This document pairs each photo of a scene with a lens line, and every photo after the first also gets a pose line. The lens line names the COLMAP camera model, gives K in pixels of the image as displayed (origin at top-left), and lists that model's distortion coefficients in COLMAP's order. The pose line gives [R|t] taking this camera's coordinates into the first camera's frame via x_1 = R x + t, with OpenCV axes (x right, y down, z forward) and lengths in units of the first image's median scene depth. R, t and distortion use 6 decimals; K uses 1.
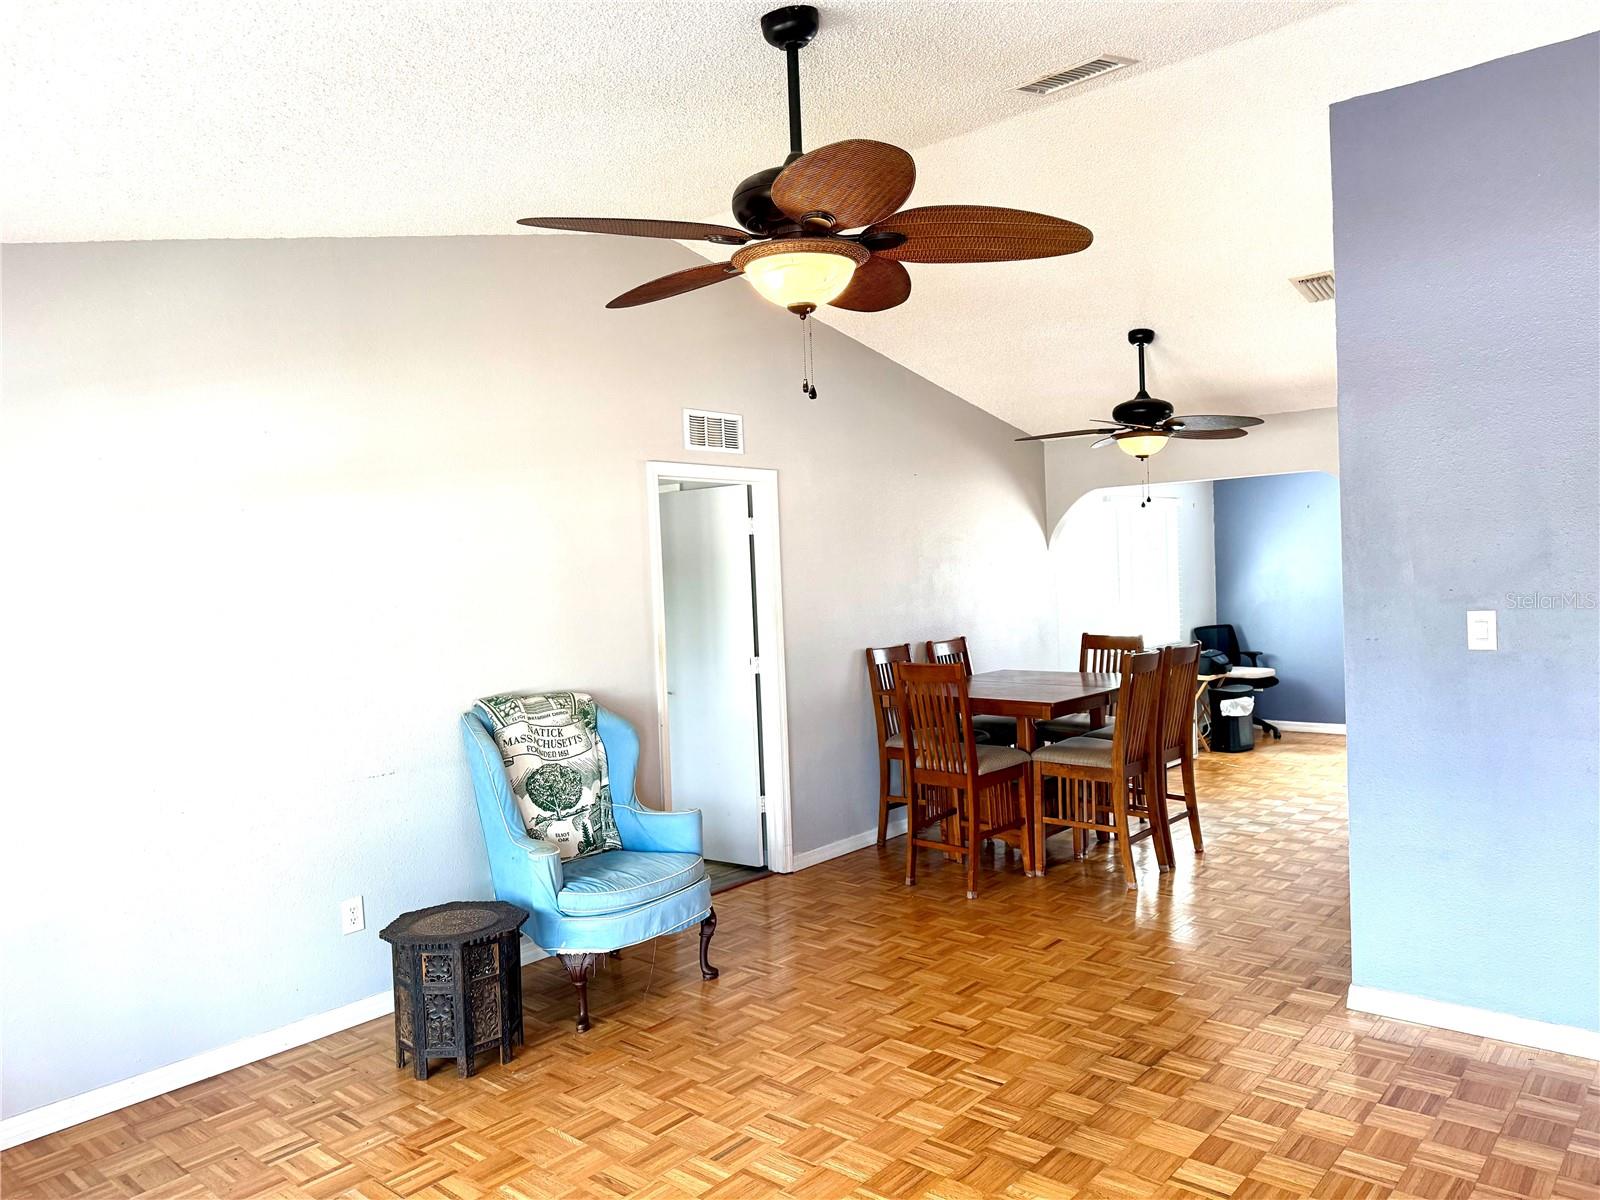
lens RADIAL K [[1141.6, 0, 796.8], [0, 1141.6, 596.7], [0, 0, 1]] dist [0.041425, -0.043919]
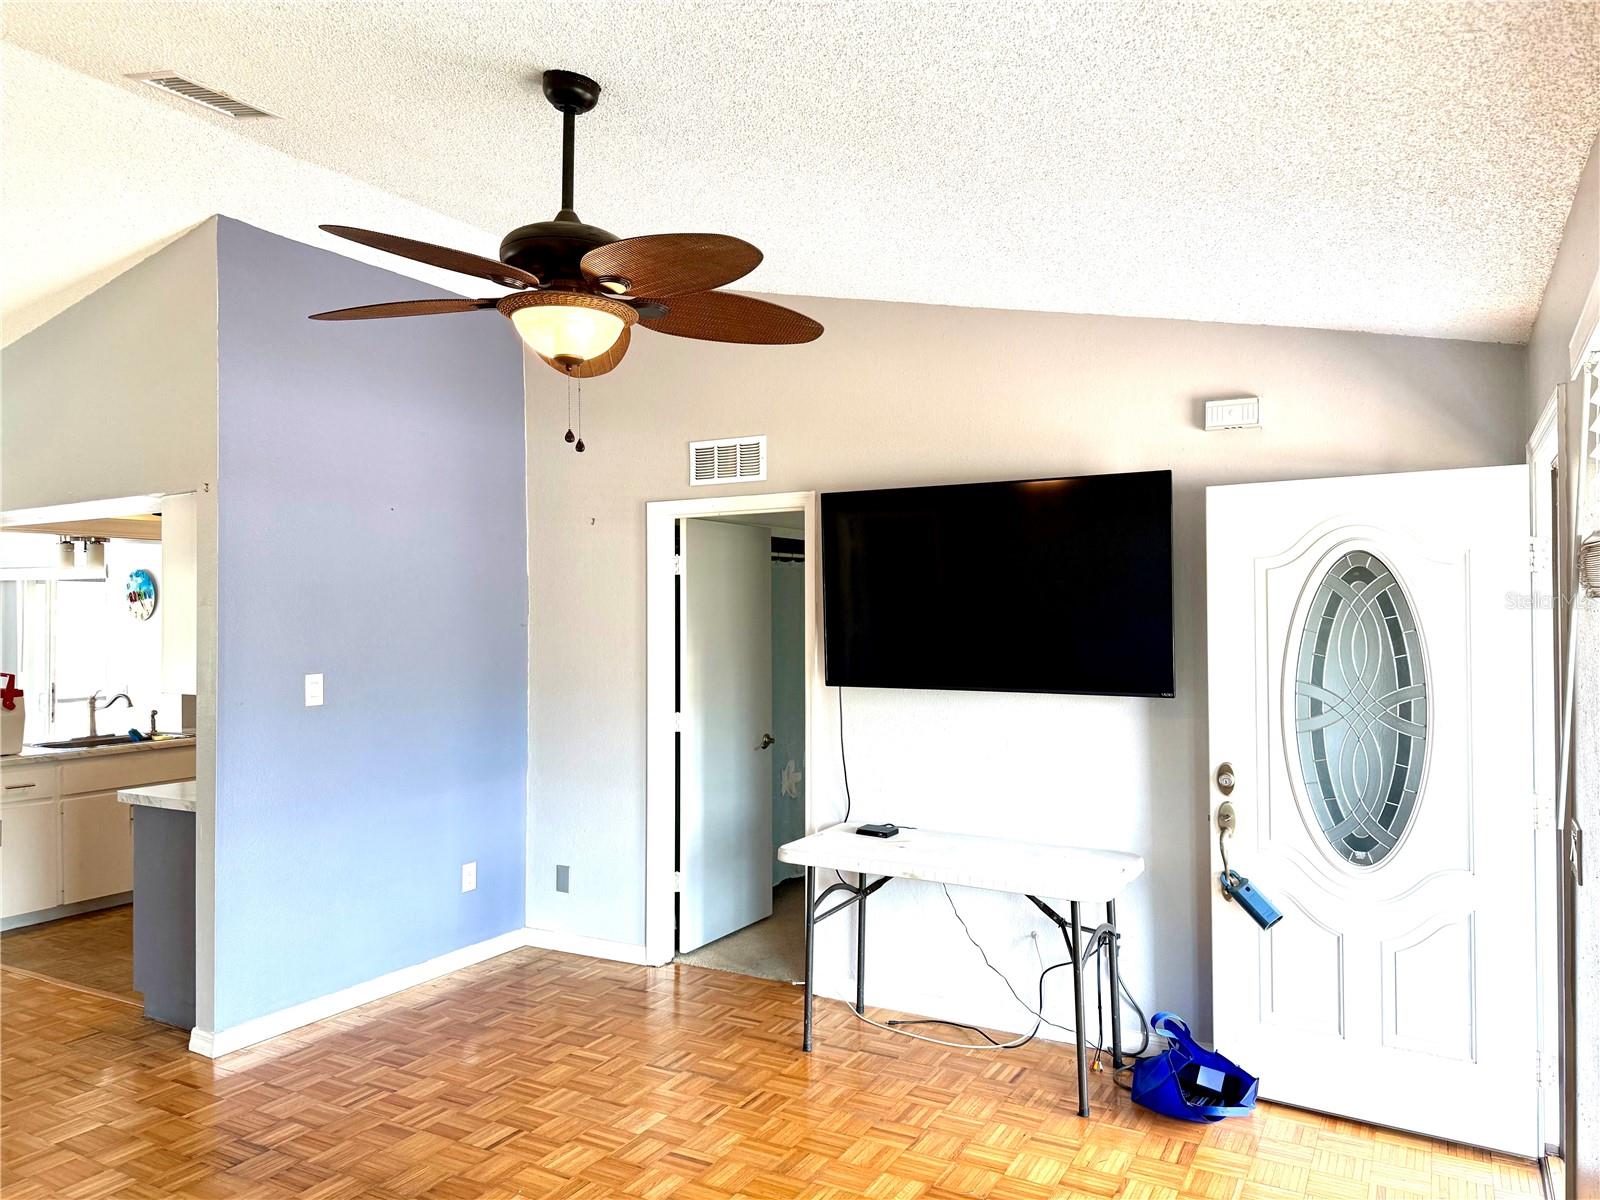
lens RADIAL K [[1141.6, 0, 796.9], [0, 1141.6, 603.6], [0, 0, 1]] dist [0.041425, -0.043919]
pose [[-0.180182, 0.046920, 0.982514, -0.783358], [0.045583, 0.998187, -0.039309, 0.010223], [-0.982577, 0.037703, -0.181994, 0.763913]]
